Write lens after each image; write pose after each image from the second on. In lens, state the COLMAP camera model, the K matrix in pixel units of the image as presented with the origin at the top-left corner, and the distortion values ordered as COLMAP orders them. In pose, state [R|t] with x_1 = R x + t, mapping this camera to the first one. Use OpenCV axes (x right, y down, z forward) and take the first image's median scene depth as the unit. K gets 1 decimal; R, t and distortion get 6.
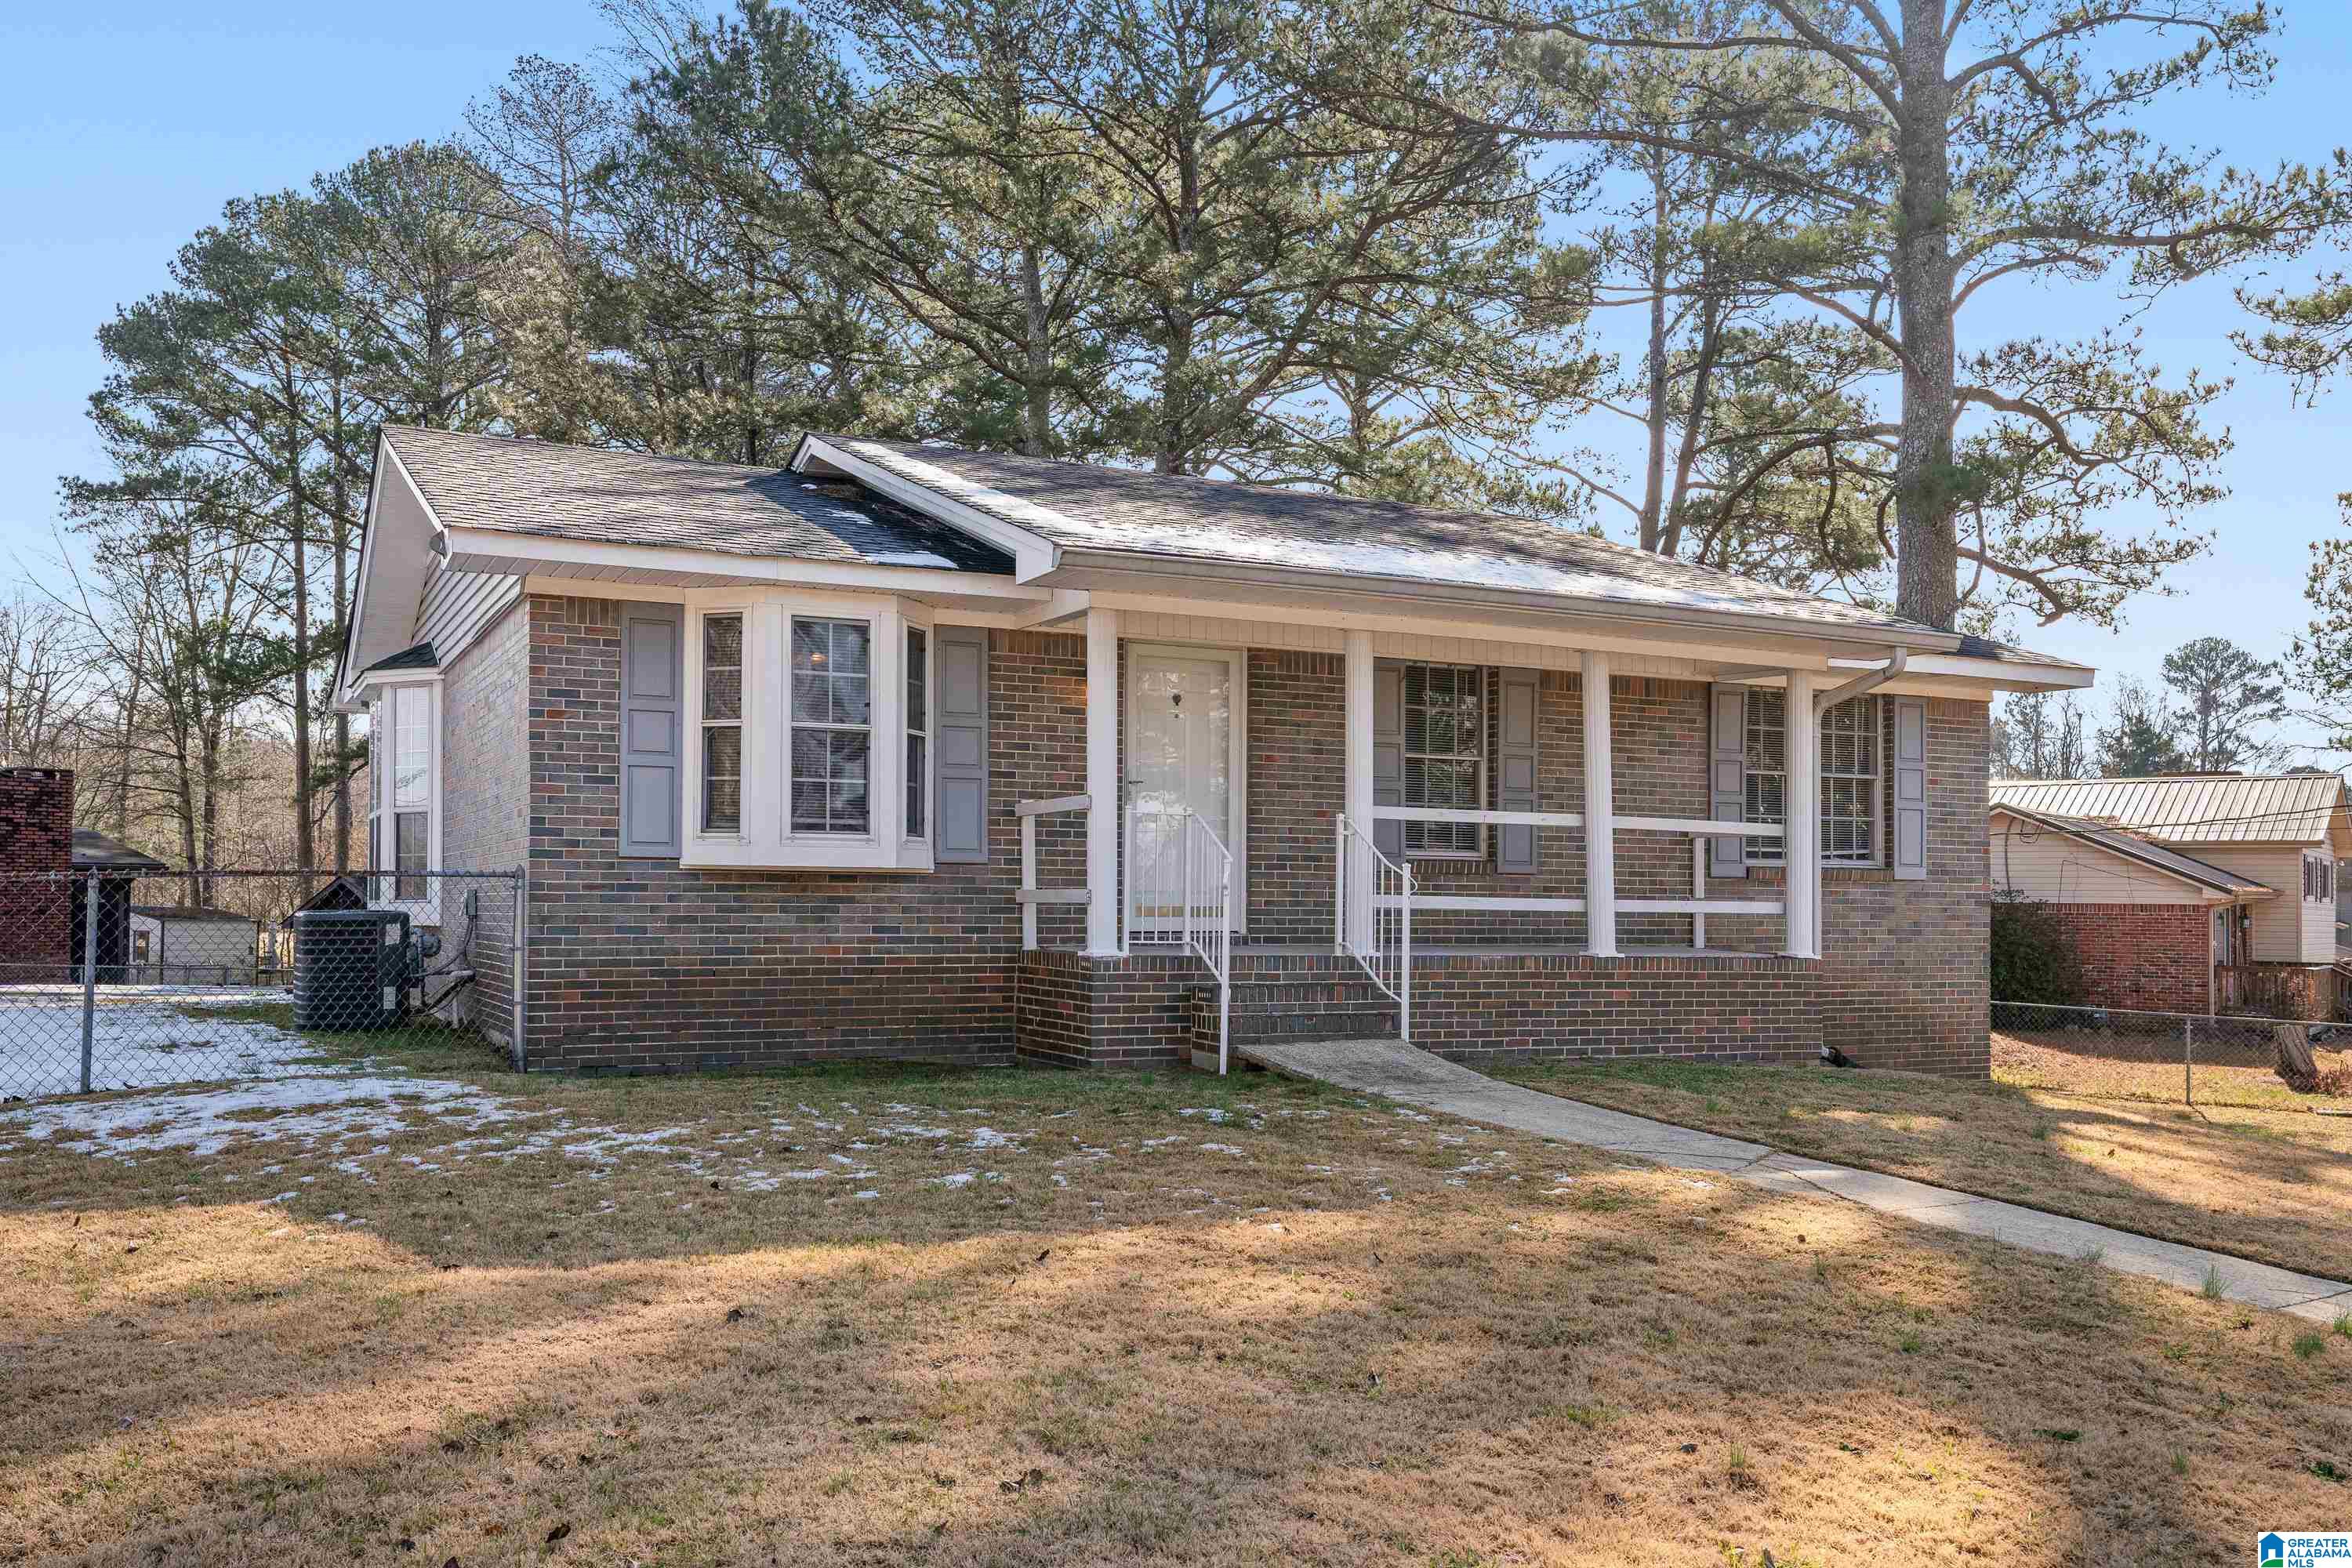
lens RADIAL K [[1953.7, 0, 1175.2], [0, 1953.7, 802.2], [0, 0, 1]] dist [0.025676, 0.038632]
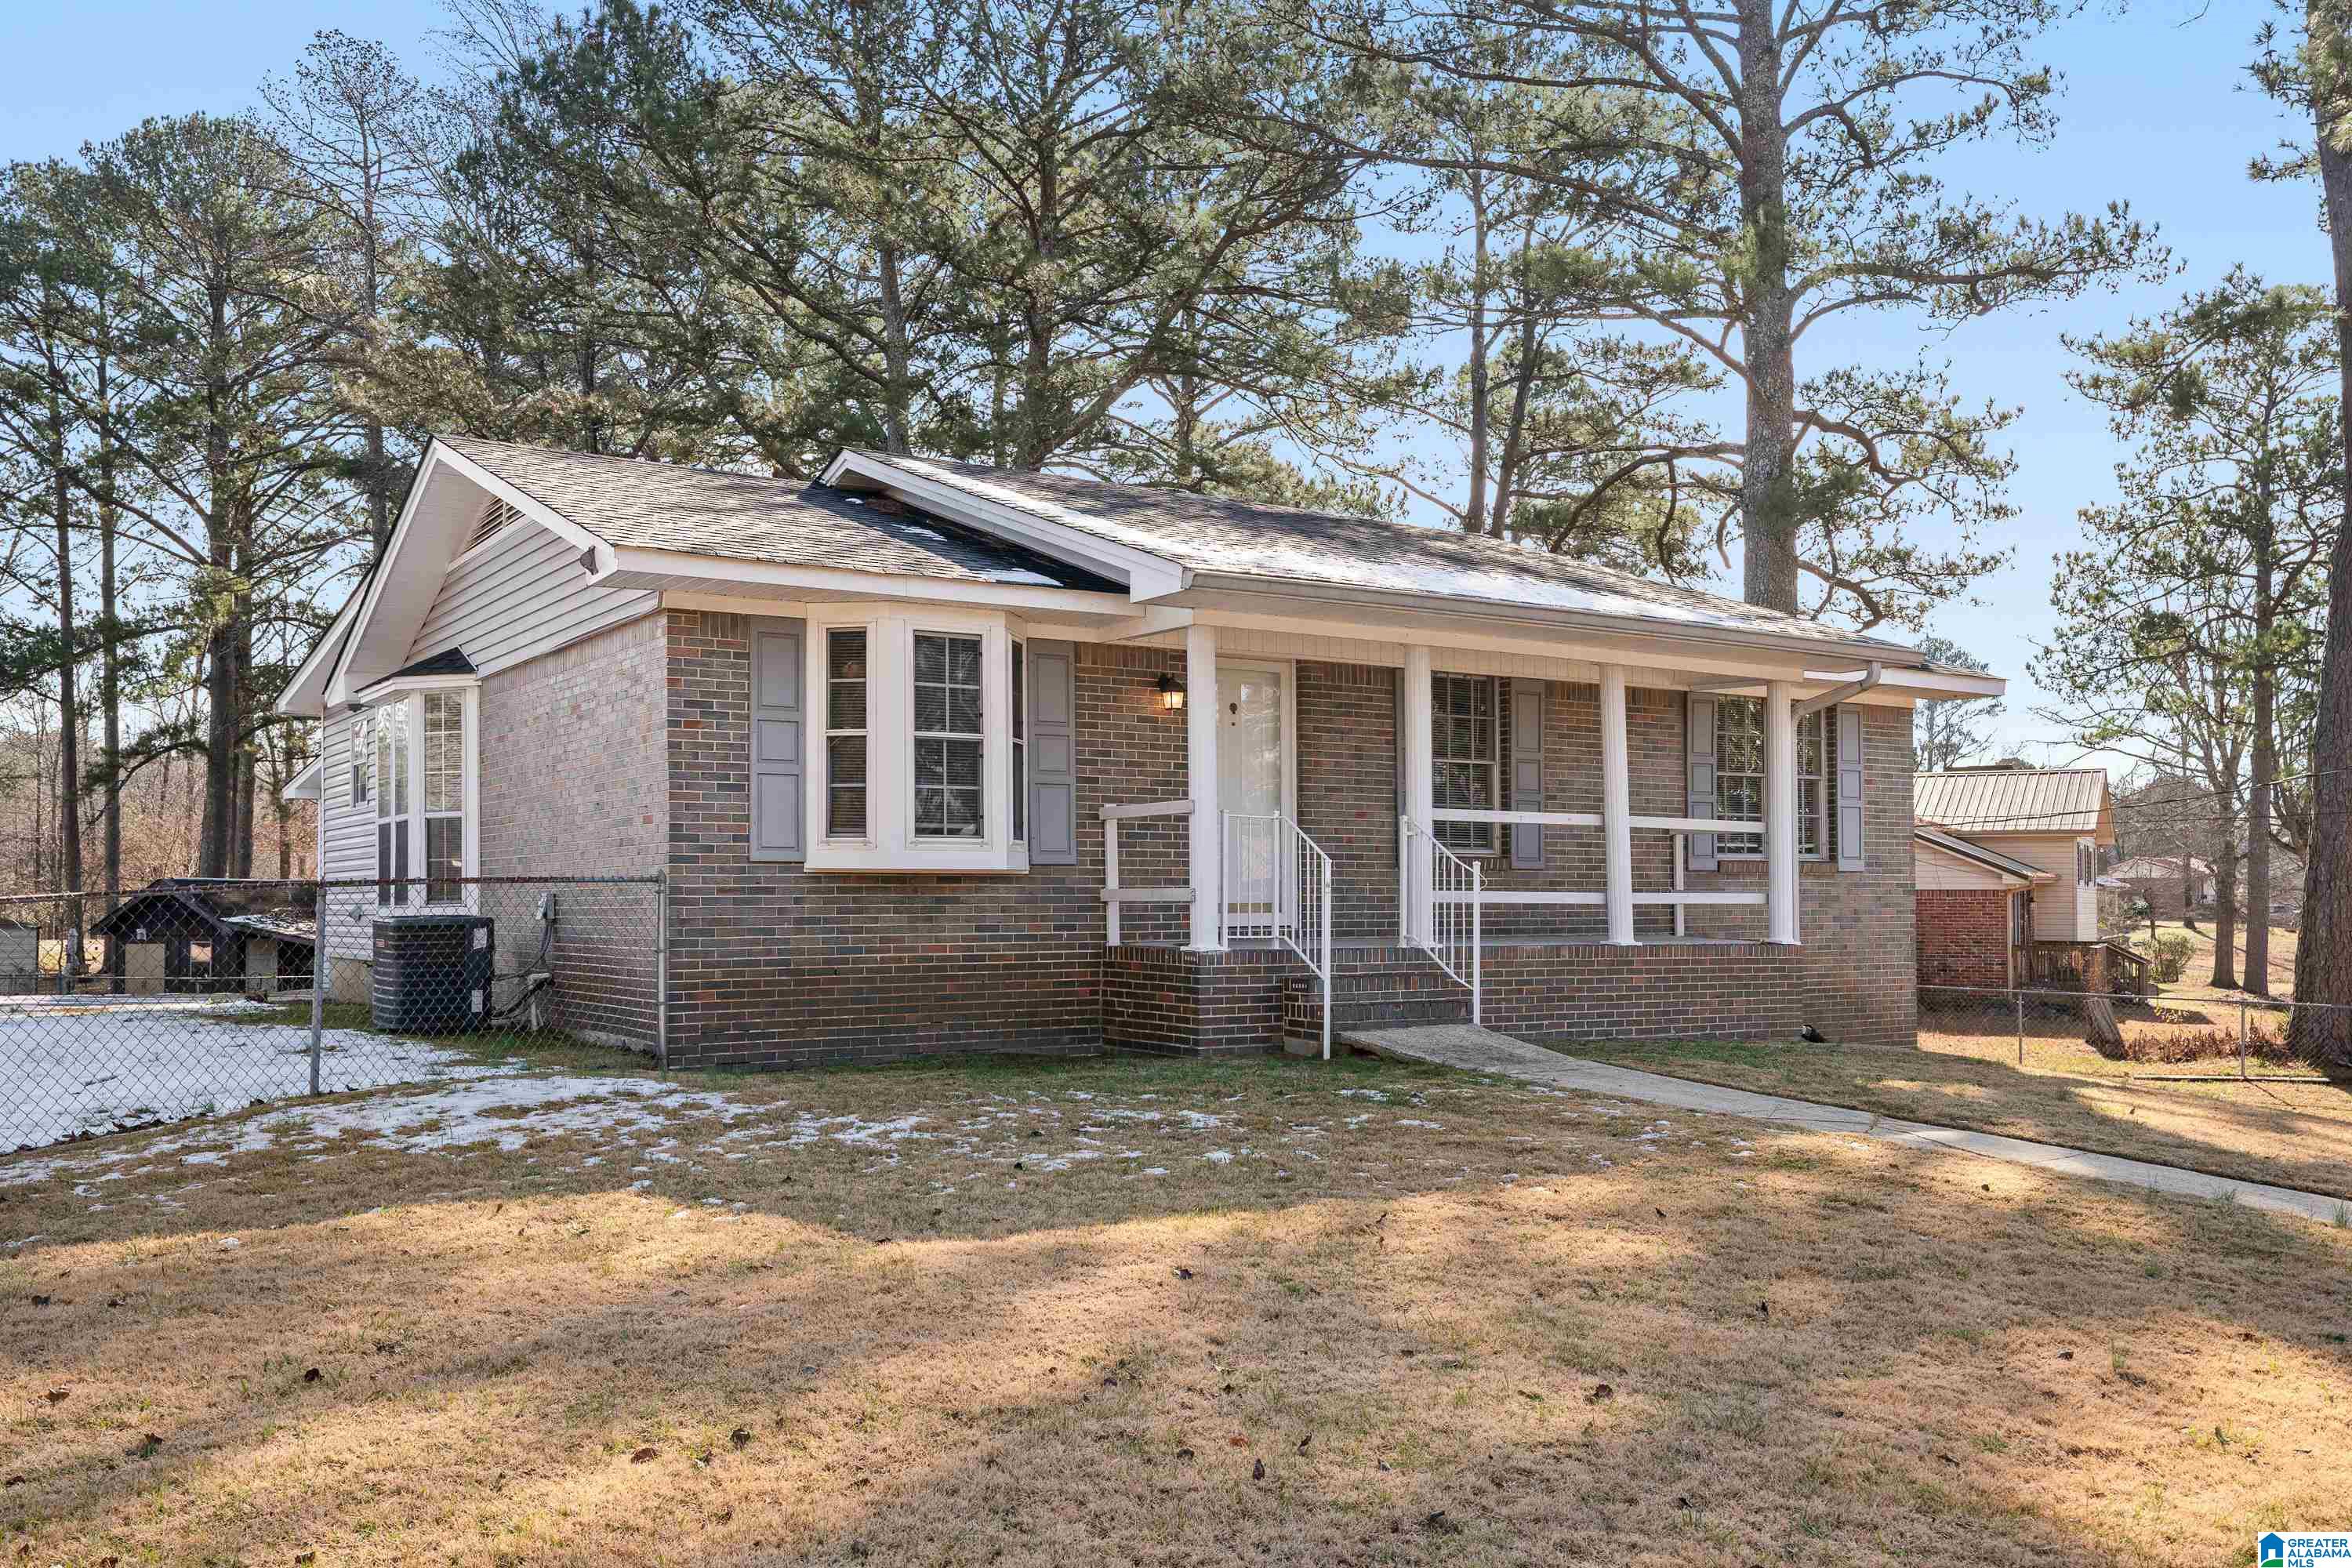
lens RADIAL K [[1953.7, 0, 1165.8], [0, 1953.7, 780.5], [0, 0, 1]] dist [0.025676, 0.038632]
pose [[0.992904, -0.003360, 0.118870, -0.160401], [0.004255, 0.999964, -0.007273, -0.005647], [-0.118842, 0.007727, 0.992883, -0.049822]]
